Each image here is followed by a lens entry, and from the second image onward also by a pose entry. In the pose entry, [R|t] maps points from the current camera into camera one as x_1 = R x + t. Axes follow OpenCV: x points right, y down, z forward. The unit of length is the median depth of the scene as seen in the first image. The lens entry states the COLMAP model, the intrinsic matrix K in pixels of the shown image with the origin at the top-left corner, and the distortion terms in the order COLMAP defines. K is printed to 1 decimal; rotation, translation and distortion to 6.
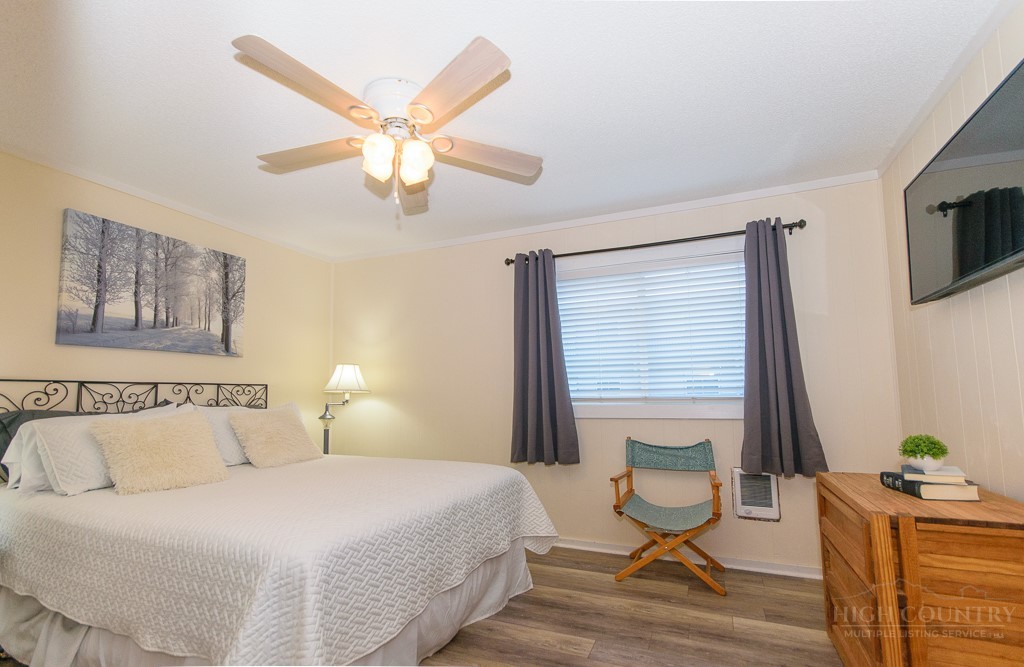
lens RADIAL K [[461.9, 0, 515.0], [0, 461.9, 357.9], [0, 0, 1]] dist [0.001743, 0.000215]
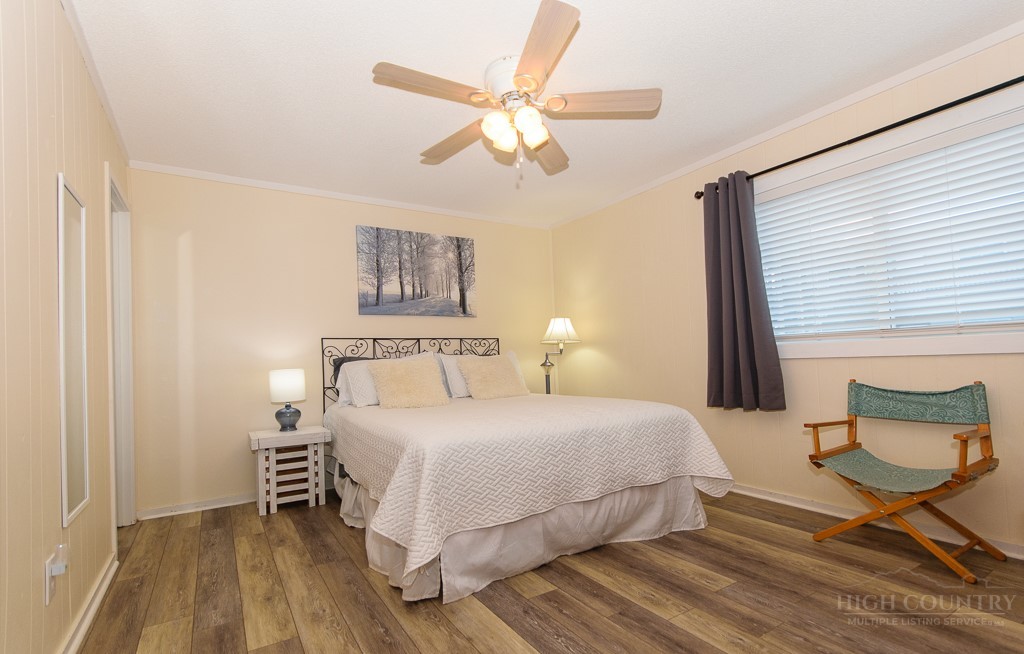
lens RADIAL K [[449.1, 0, 510.4], [0, 449.1, 350.8], [0, 0, 1]] dist [0.000257, 0.000224]
pose [[0.833326, -0.030607, -0.551934, 0.201807], [0.073061, 0.995805, 0.055088, 0.034916], [0.547933, -0.086231, 0.832066, 0.011207]]
